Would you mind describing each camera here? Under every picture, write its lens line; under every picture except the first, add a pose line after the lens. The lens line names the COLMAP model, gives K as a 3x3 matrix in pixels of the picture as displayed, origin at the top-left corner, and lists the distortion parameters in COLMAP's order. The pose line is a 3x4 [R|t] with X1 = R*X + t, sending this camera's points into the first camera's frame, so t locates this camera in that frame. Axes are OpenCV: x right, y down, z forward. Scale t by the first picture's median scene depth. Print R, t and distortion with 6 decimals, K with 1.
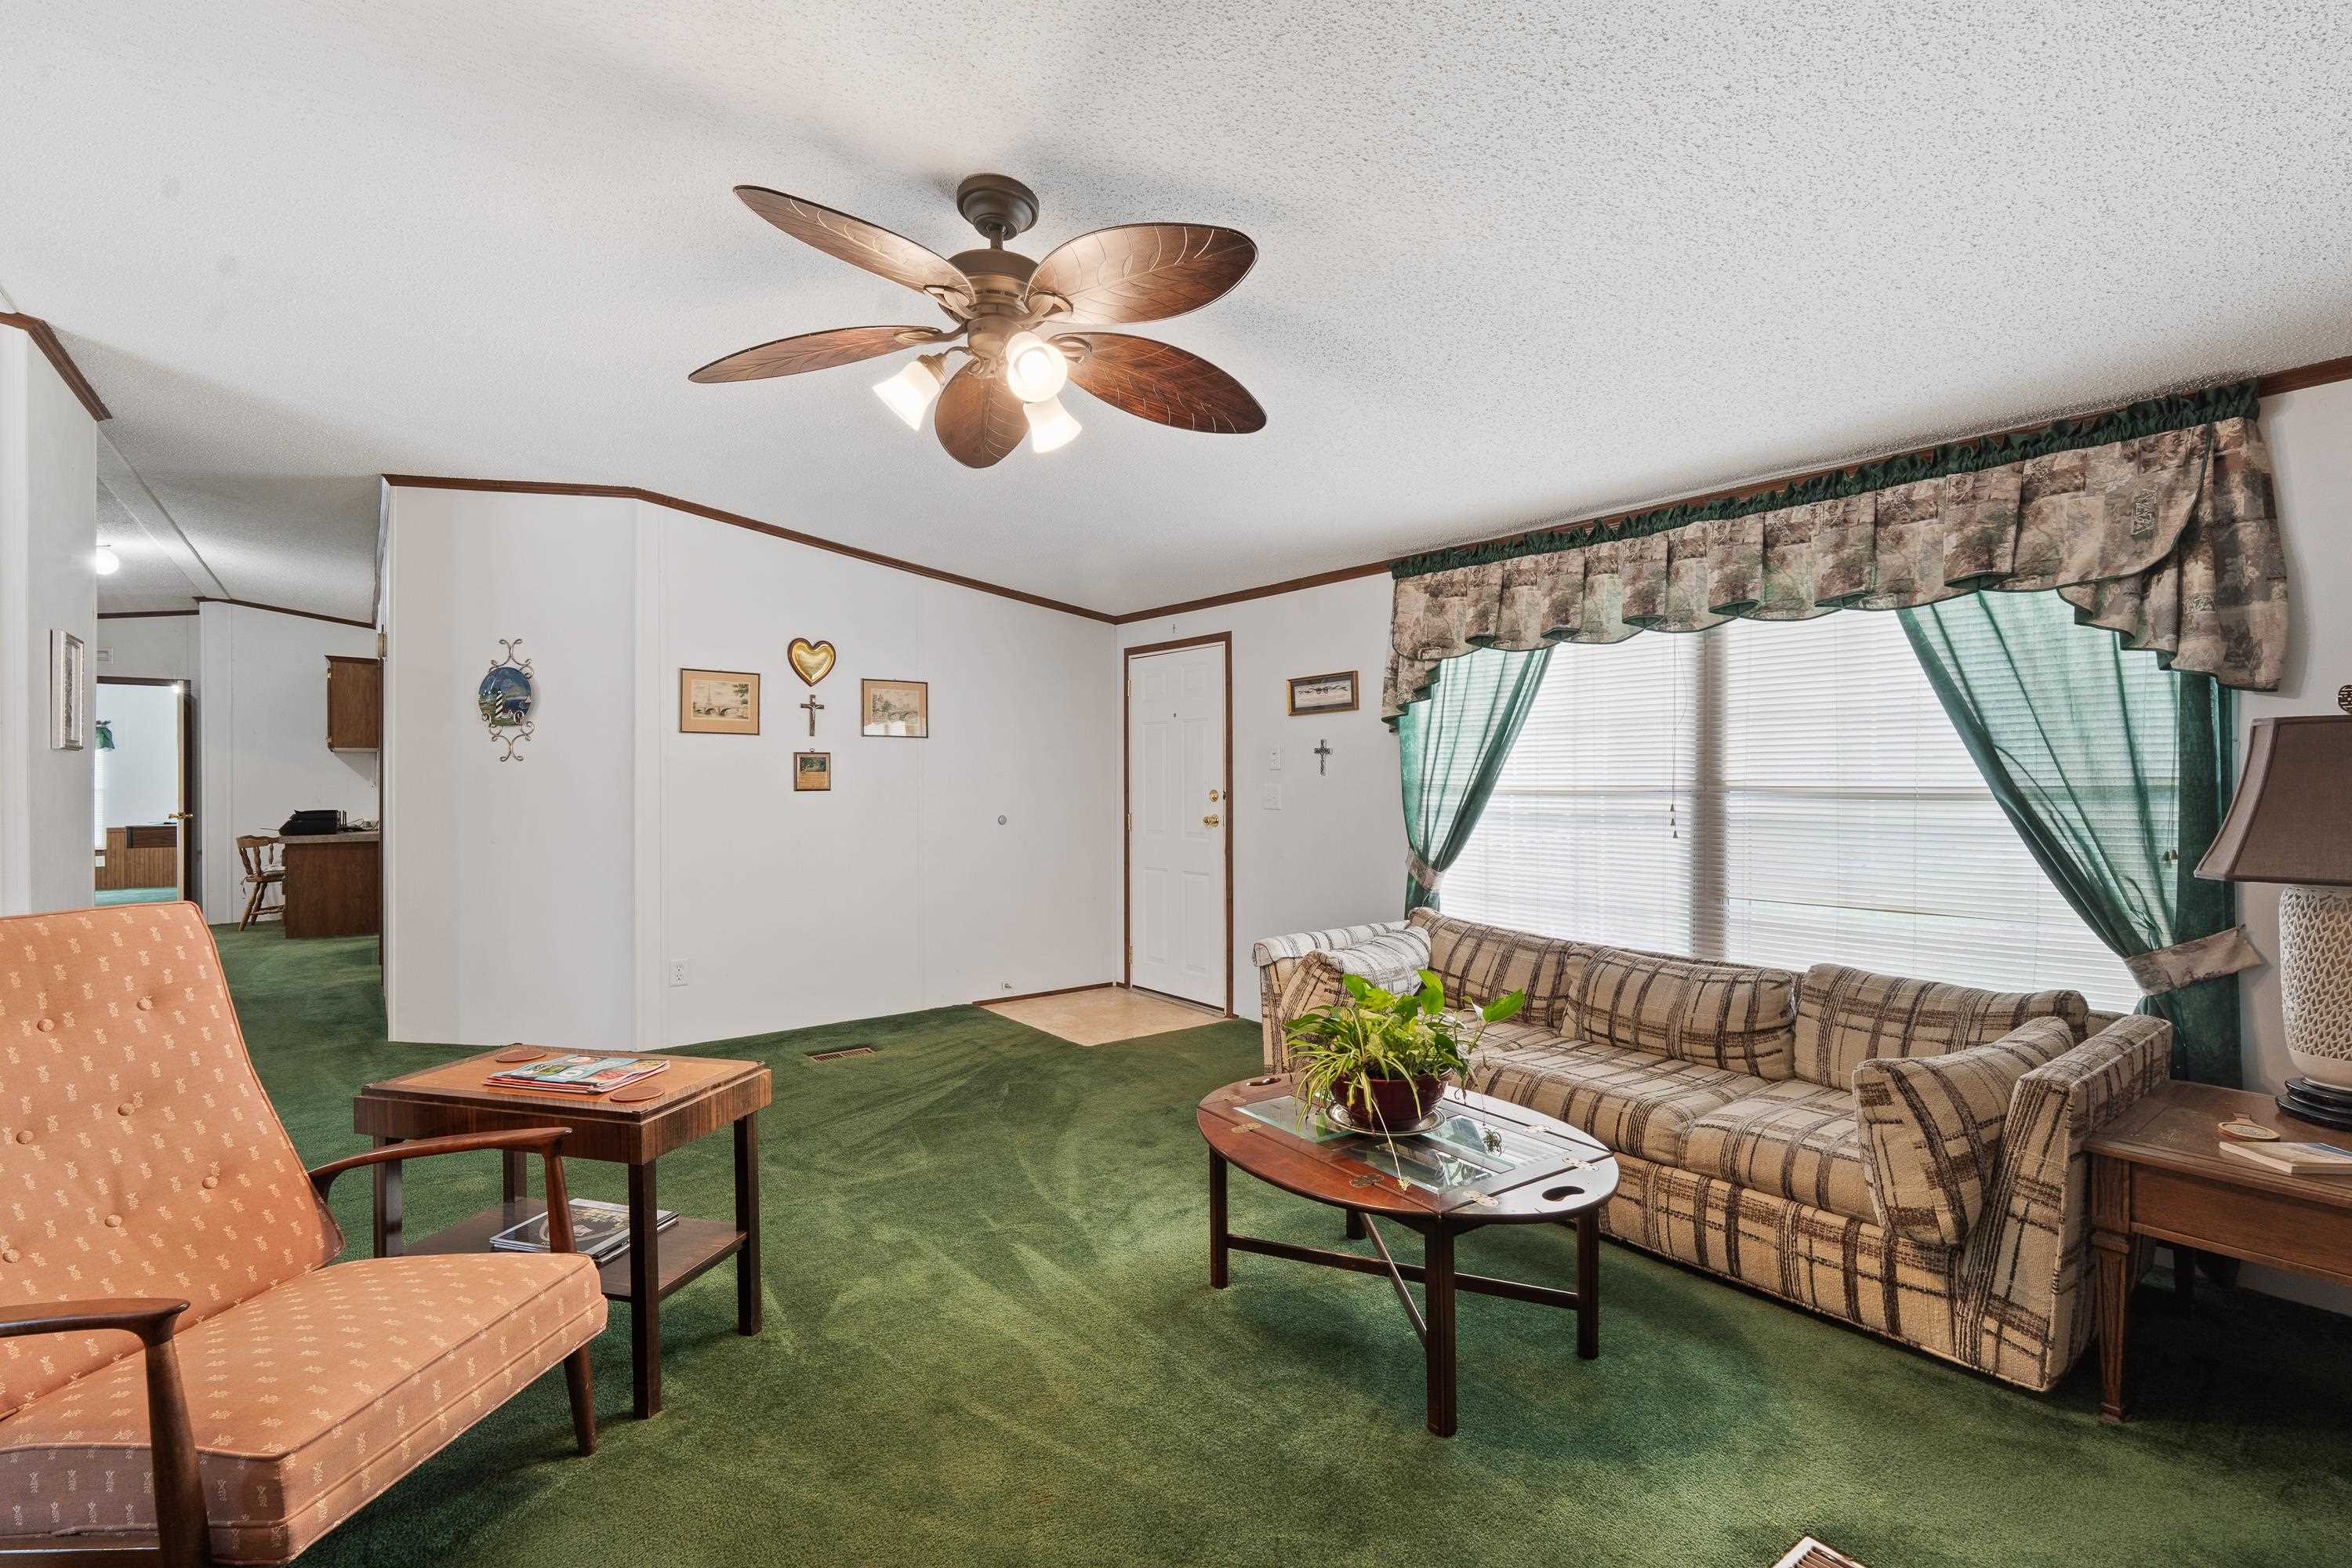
lens RADIAL K [[1068.6, 0, 1179.2], [0, 1068.6, 773.4], [0, 0, 1]] dist [-0.012797, 0.003200]
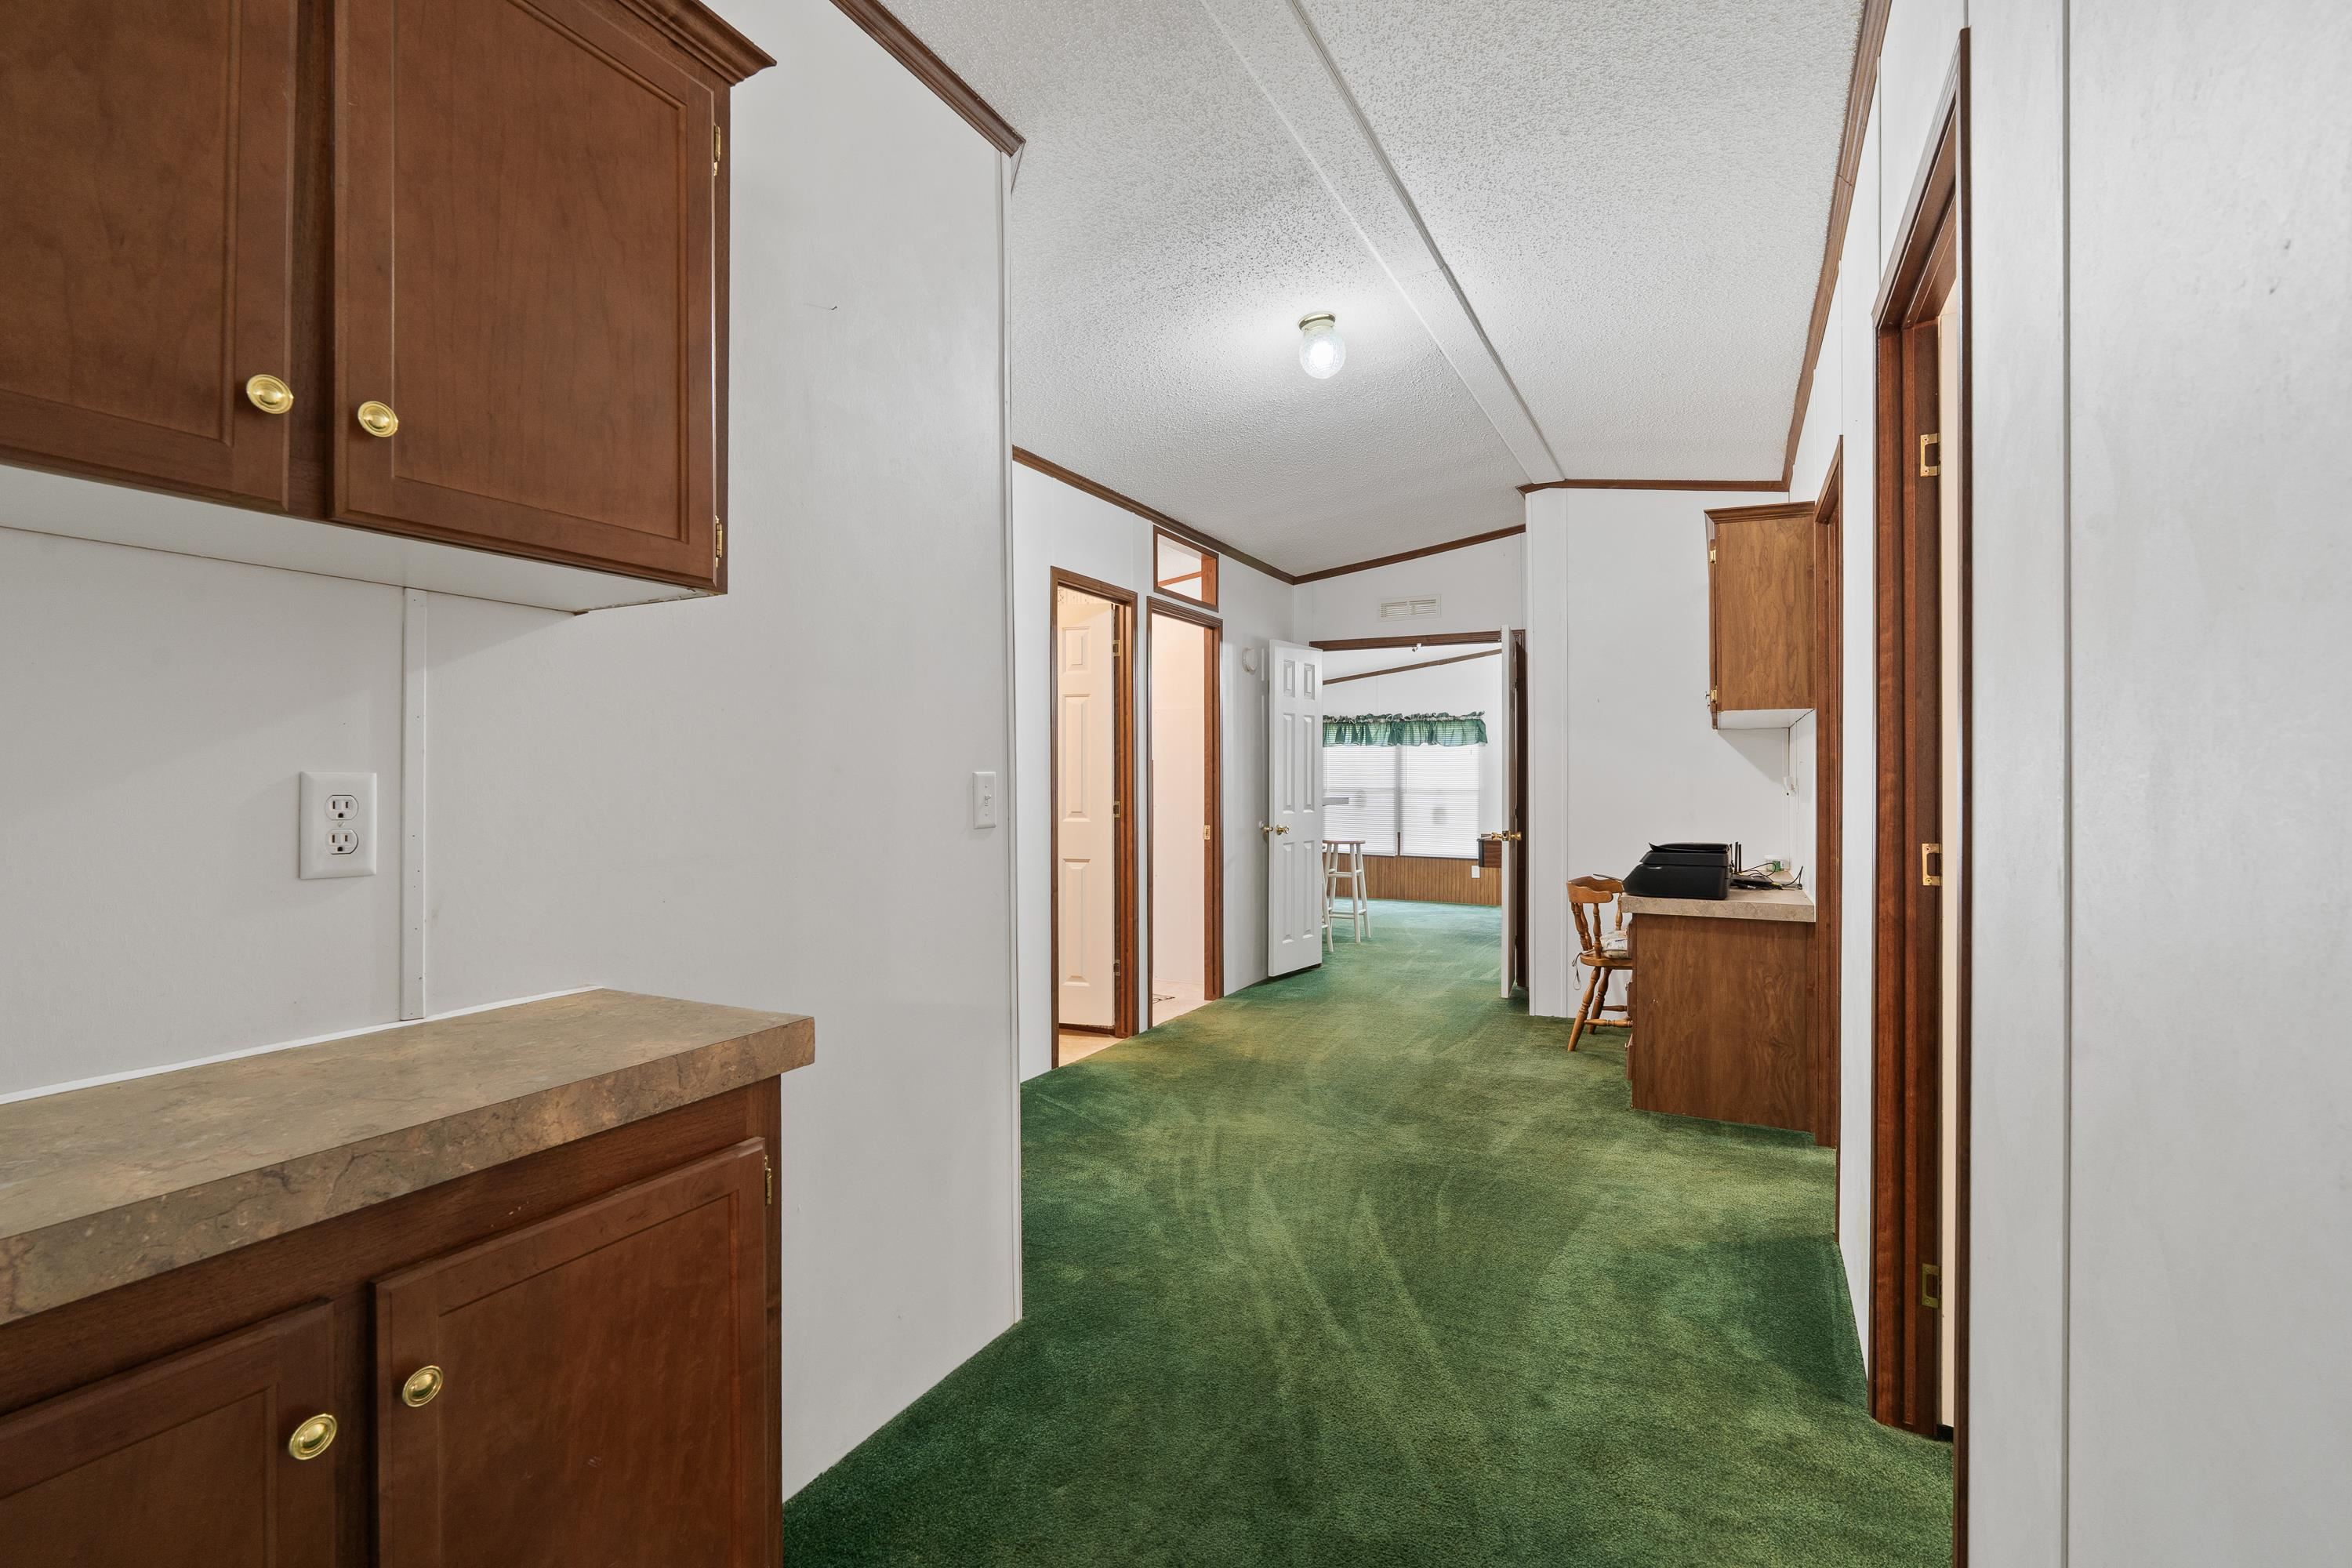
lens RADIAL K [[1068.6, 0, 1179.4], [0, 1068.6, 770.6], [0, 0, 1]] dist [-0.012797, 0.003200]
pose [[0.428271, -0.001782, -0.903649, -0.462740], [-0.002622, 0.999991, -0.003215, 0.003452], [0.903647, 0.003746, 0.428263, 0.568717]]
